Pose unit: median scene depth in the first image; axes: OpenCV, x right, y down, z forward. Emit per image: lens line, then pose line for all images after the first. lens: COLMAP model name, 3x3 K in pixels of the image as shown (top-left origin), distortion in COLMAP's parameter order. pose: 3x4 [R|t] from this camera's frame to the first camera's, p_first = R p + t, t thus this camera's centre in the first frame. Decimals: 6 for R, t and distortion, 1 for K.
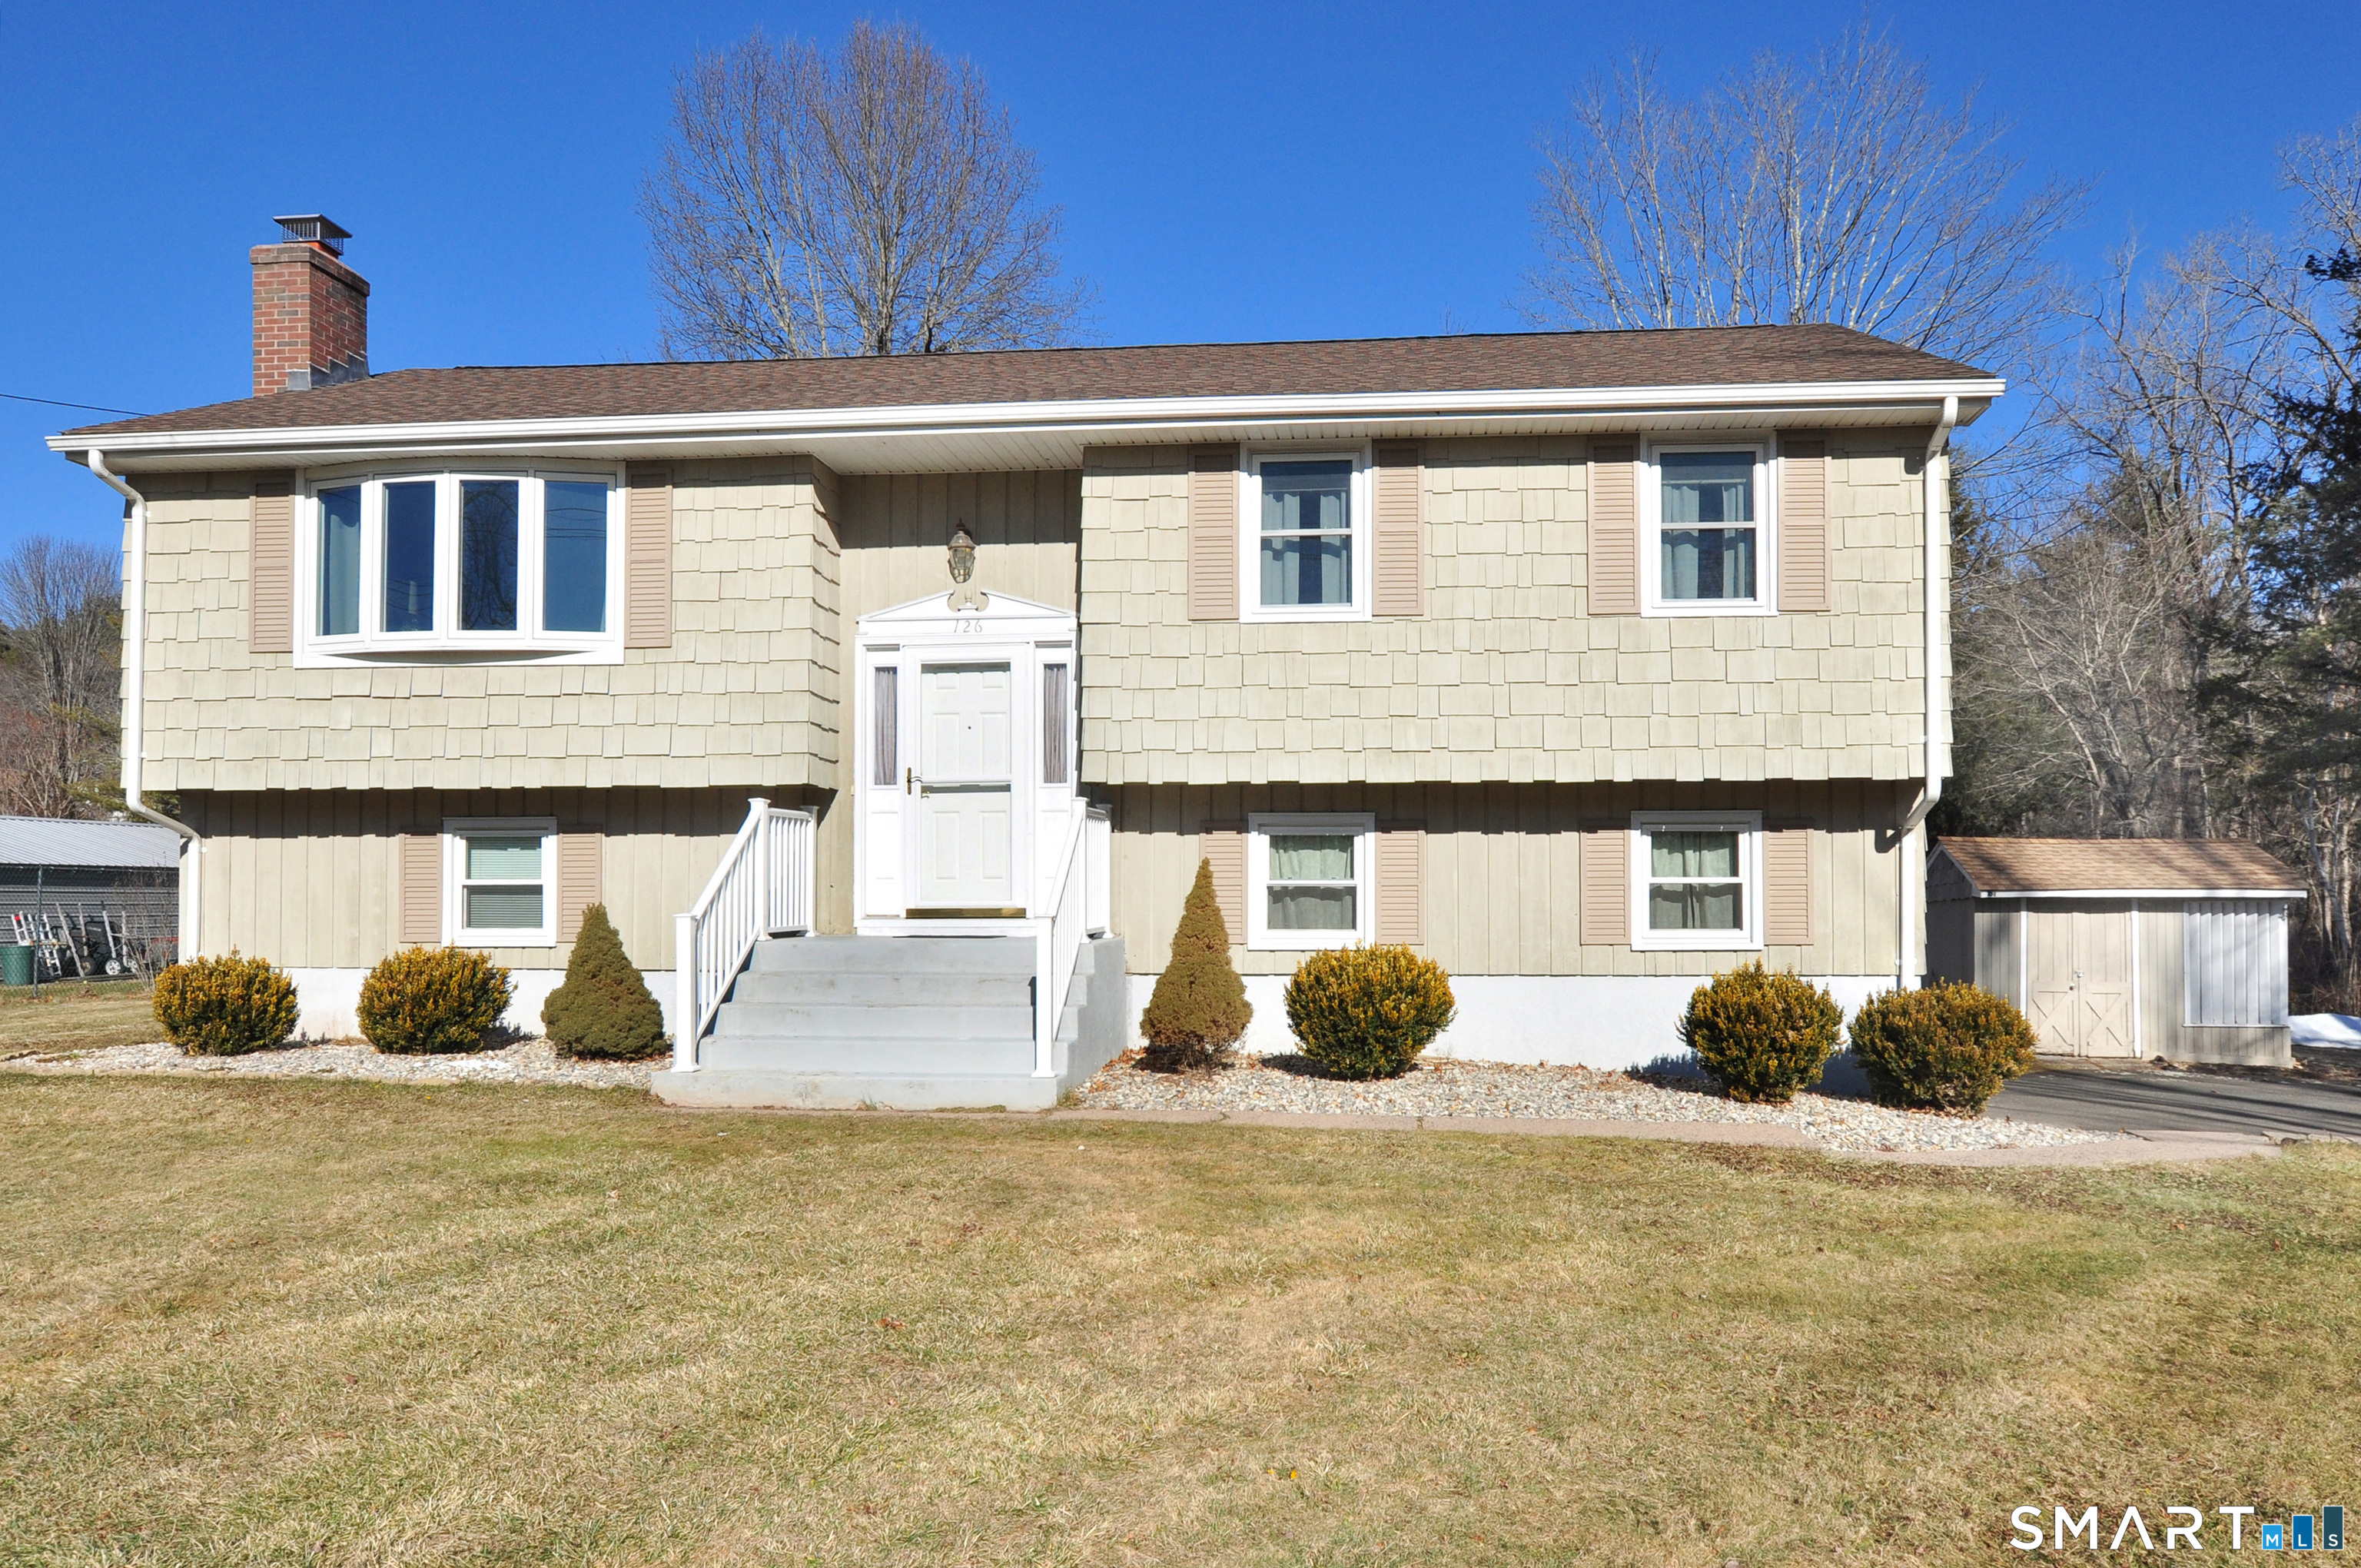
lens RADIAL K [[1469.5, 0, 1180.5], [0, 1469.5, 784.0], [0, 0, 1]] dist [0.000324, -0.000270]
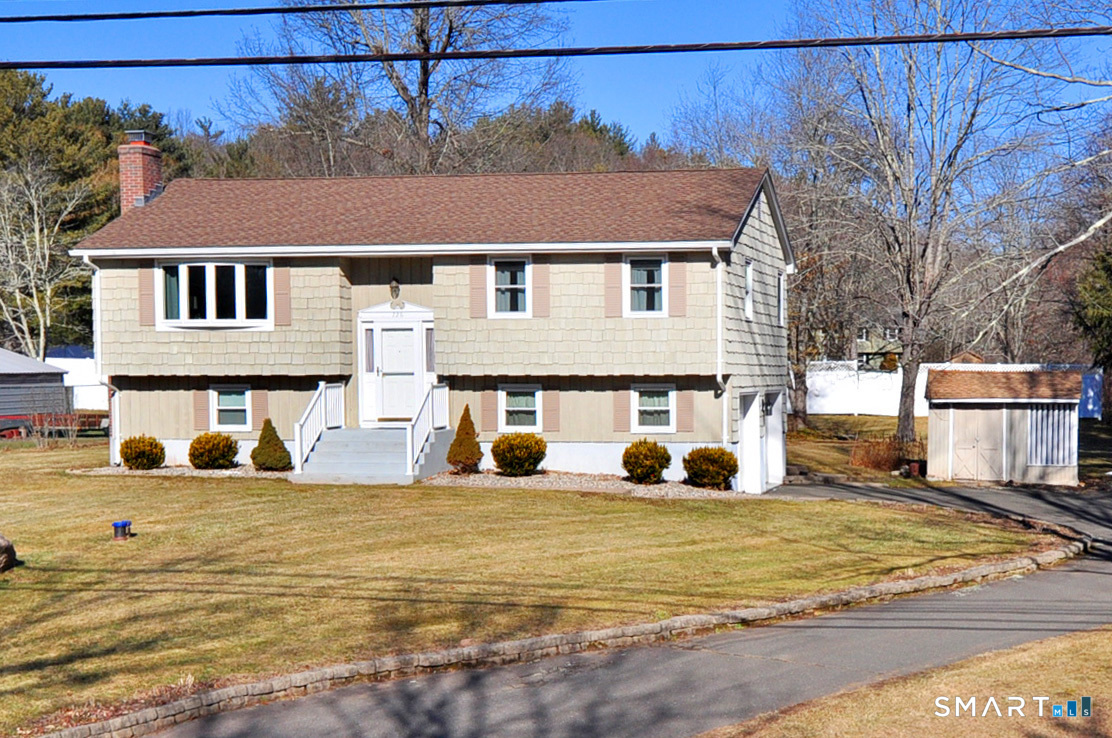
lens RADIAL K [[951.6, 0, 556.0], [0, 951.6, 369.0], [0, 0, 1]] dist [0.013316, 0.002934]
pose [[0.997828, -0.005475, -0.065652, 0.271394], [0.009169, 0.998383, 0.056094, -0.106506], [0.065239, -0.056574, 0.996265, -0.766128]]
